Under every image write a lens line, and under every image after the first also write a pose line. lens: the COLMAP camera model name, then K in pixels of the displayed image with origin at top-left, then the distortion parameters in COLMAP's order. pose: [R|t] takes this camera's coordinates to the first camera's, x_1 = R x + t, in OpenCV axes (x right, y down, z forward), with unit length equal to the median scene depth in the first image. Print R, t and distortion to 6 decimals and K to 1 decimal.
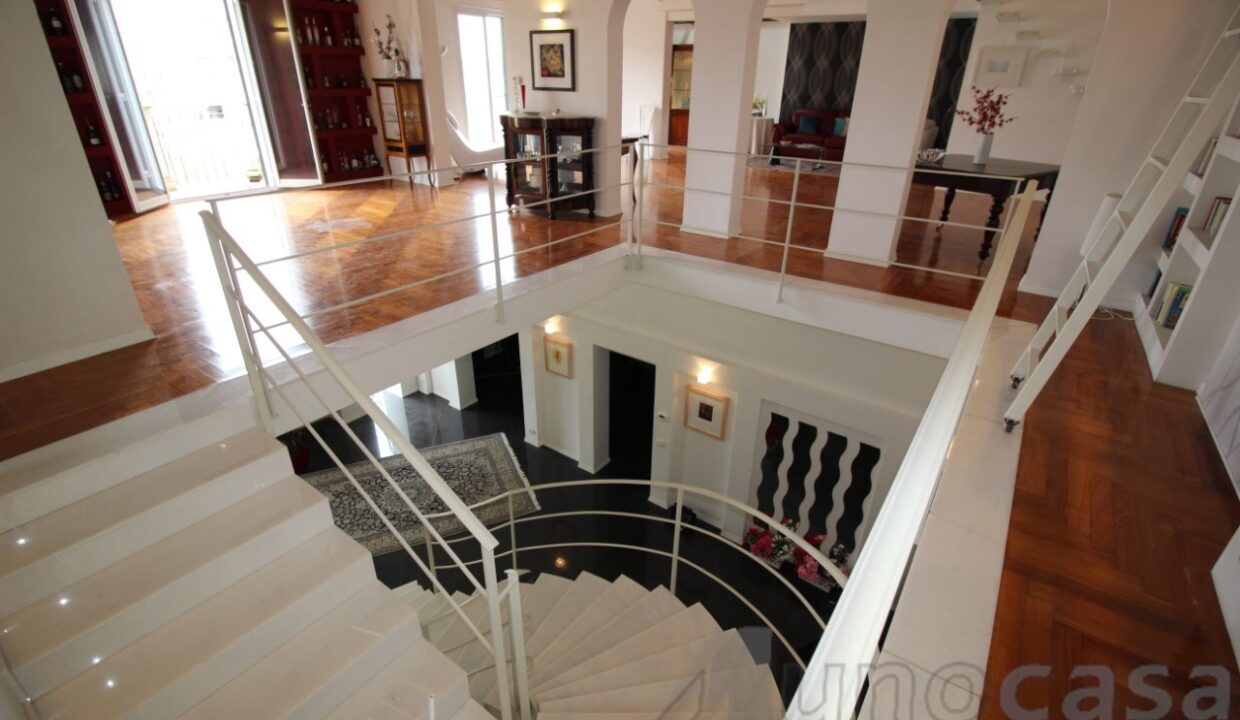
lens RADIAL K [[575.0, 0, 623.4], [0, 575.0, 355.5], [0, 0, 1]] dist [-0.003245, -0.009893]
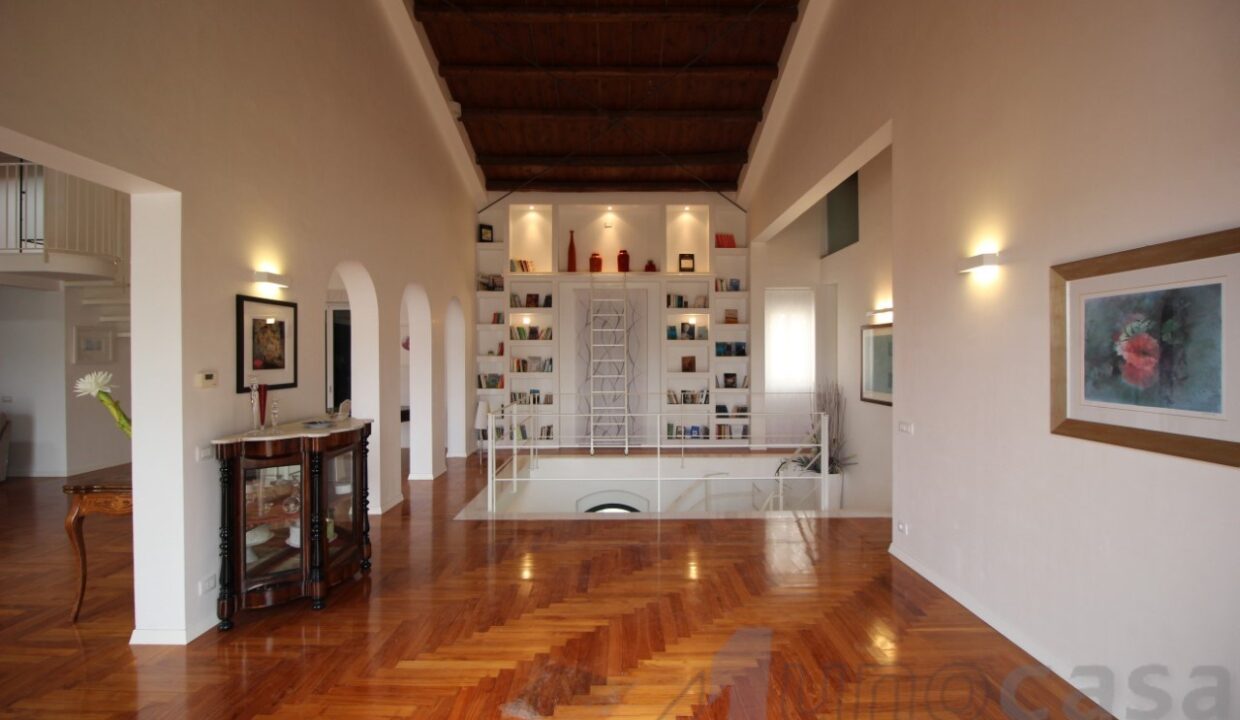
lens RADIAL K [[575.0, 0, 618.2], [0, 575.0, 357.4], [0, 0, 1]] dist [-0.003245, -0.009893]
pose [[-0.579039, -0.018453, 0.815091, -0.798773], [0.351137, 0.896627, 0.269746, -0.520695], [-0.735810, 0.442402, -0.512703, 1.017402]]
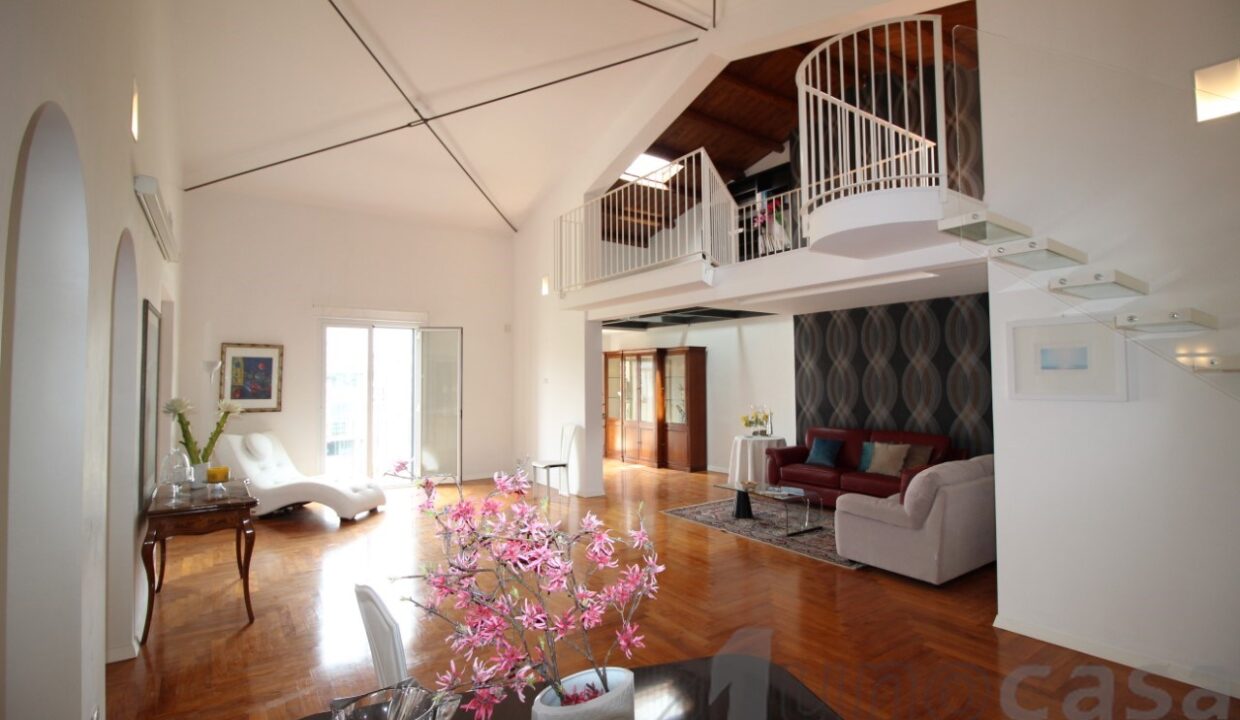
lens RADIAL K [[575.0, 0, 621.0], [0, 575.0, 351.0], [0, 0, 1]] dist [-0.003245, -0.009893]
pose [[0.945349, -0.036961, -0.323958, 0.570493], [-0.123065, 0.879624, -0.459475, -0.324781], [0.301944, 0.474232, 0.827003, 0.642709]]
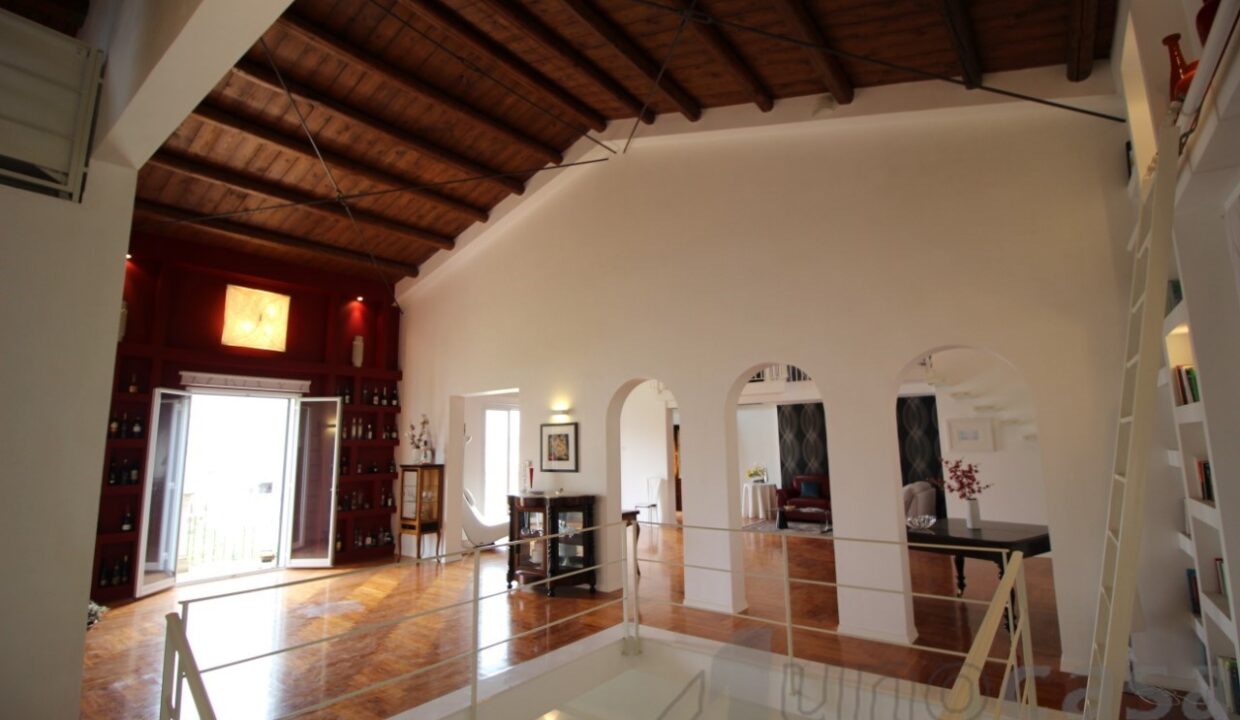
lens RADIAL K [[575.0, 0, 624.1], [0, 575.0, 356.4], [0, 0, 1]] dist [-0.003245, -0.009893]
pose [[0.998912, -0.037776, -0.027331, 0.040349], [0.015393, 0.820490, -0.571453, -0.014882], [0.044012, 0.570411, 0.820180, -0.016897]]
